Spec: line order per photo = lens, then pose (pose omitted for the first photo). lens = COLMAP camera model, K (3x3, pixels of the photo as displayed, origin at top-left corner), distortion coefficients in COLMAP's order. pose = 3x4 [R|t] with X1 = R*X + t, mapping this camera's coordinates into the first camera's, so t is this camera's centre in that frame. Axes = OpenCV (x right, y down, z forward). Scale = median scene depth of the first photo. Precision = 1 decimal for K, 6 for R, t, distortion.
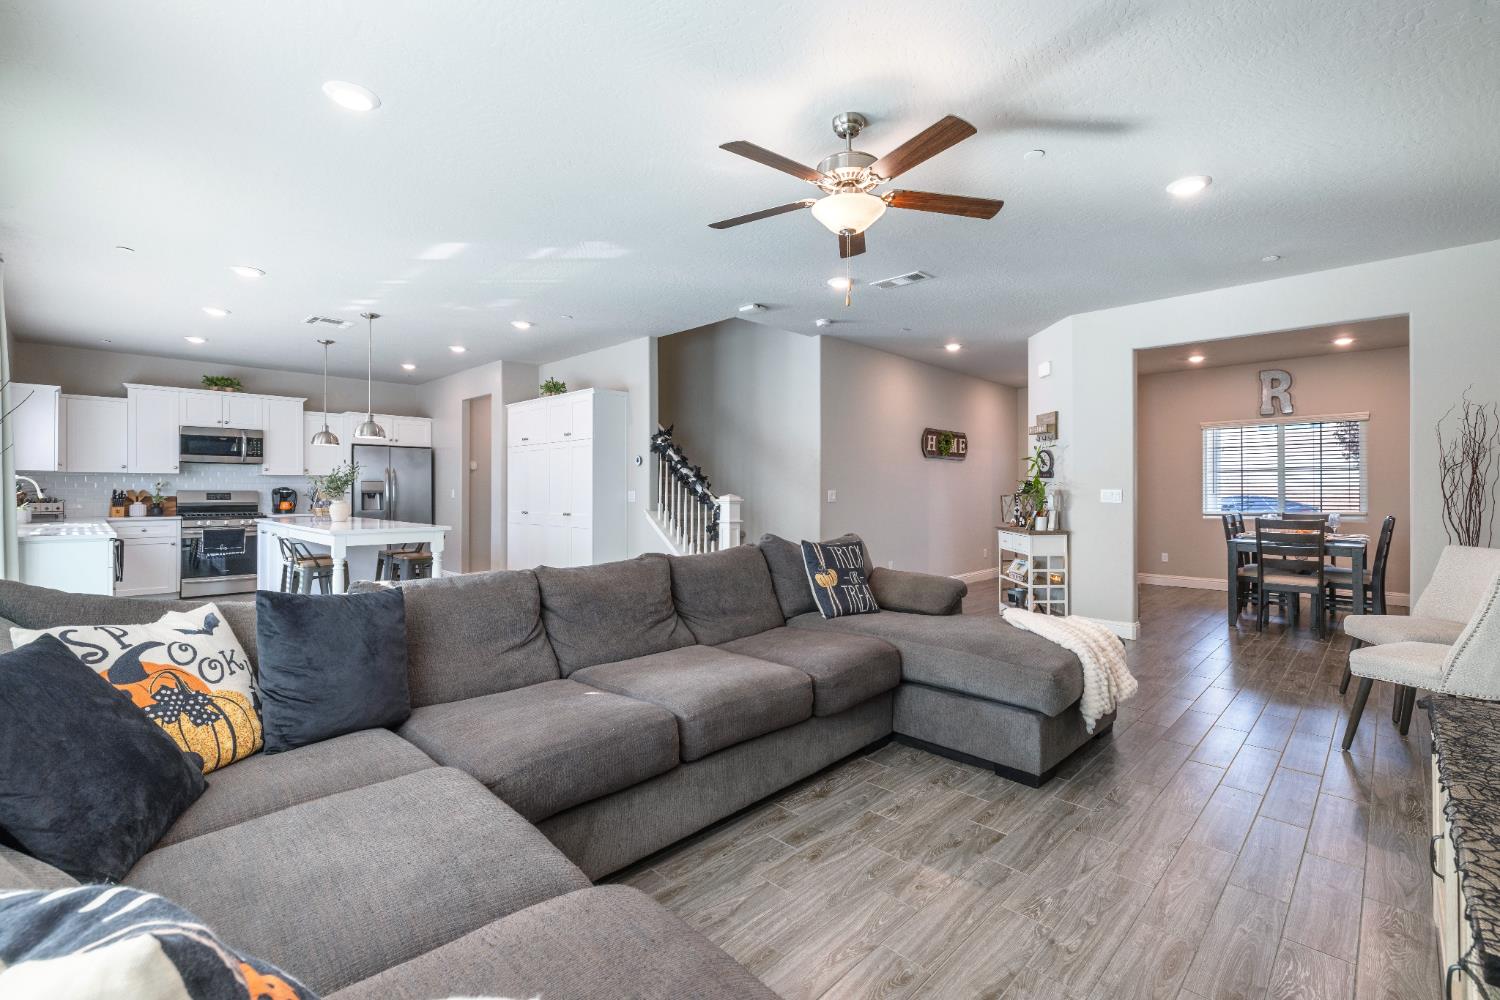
lens RADIAL K [[645.7, 0, 754.2], [0, 645.7, 490.4], [0, 0, 1]] dist [-0.000274, -0.000261]
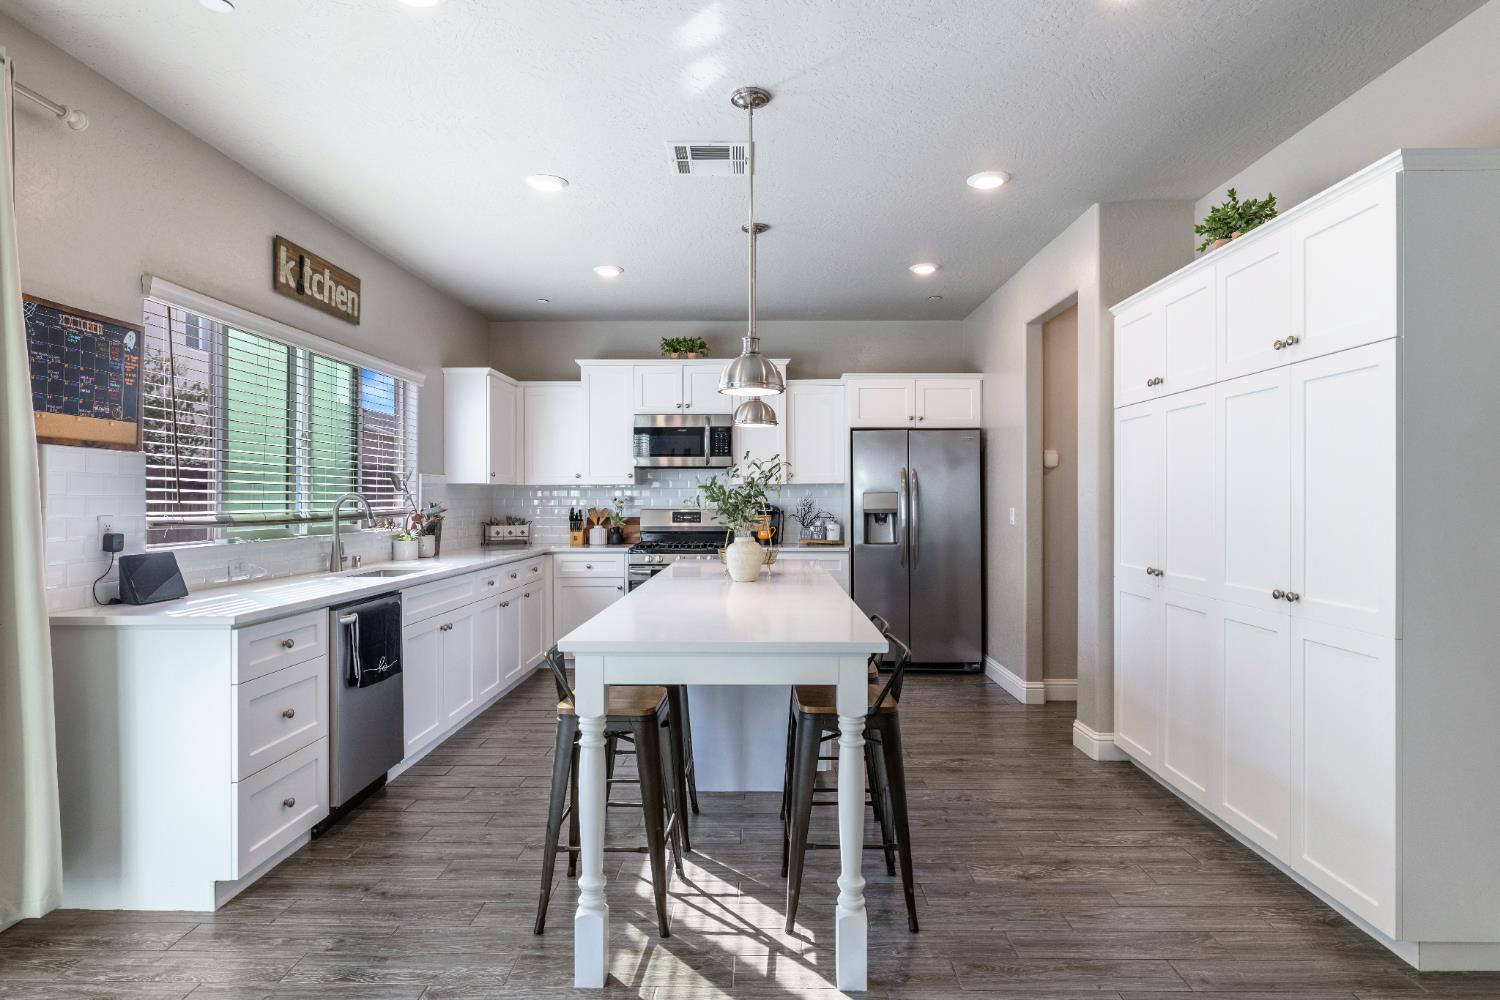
lens RADIAL K [[837.0, 0, 760.3], [0, 837.0, 502.7], [0, 0, 1]] dist [-0.002866, -0.000336]
pose [[0.692088, 0.000144, -0.721813, -0.151194], [0.003598, 0.999987, 0.003650, -0.009157], [0.721804, -0.005123, 0.692079, 0.464797]]
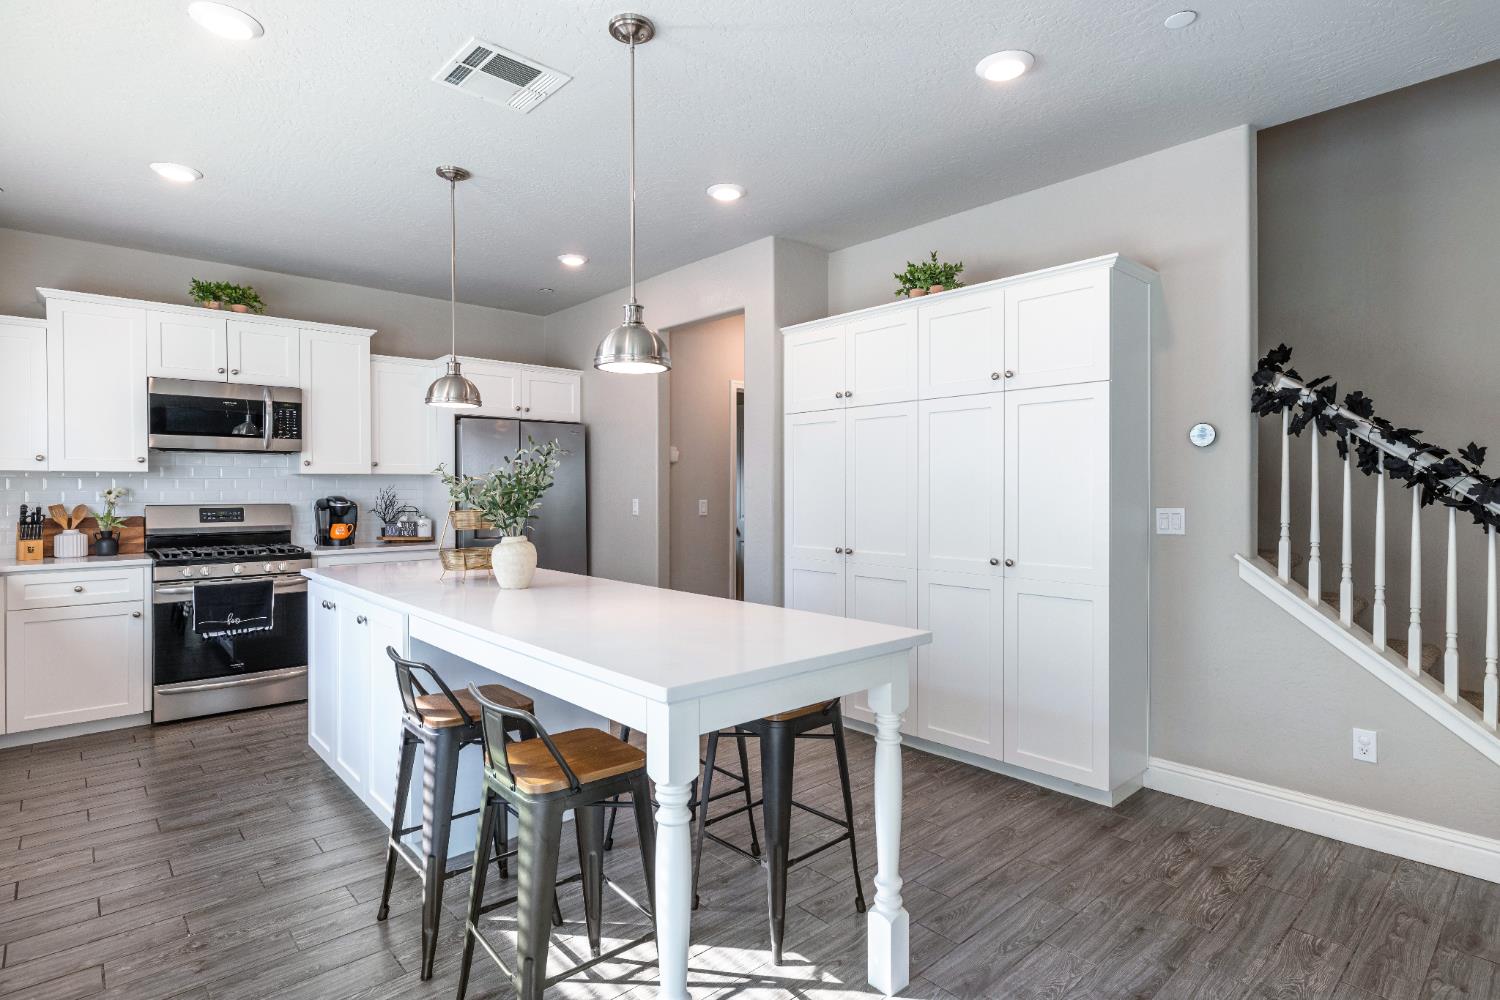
lens RADIAL K [[757.8, 0, 759.9], [0, 757.8, 496.2], [0, 0, 1]] dist [-0.006124, -0.000076]
pose [[0.998088, -0.003568, -0.061706, -0.367117], [0.004140, 0.999950, 0.009137, -0.010250], [0.061670, -0.009375, 0.998053, 0.428879]]
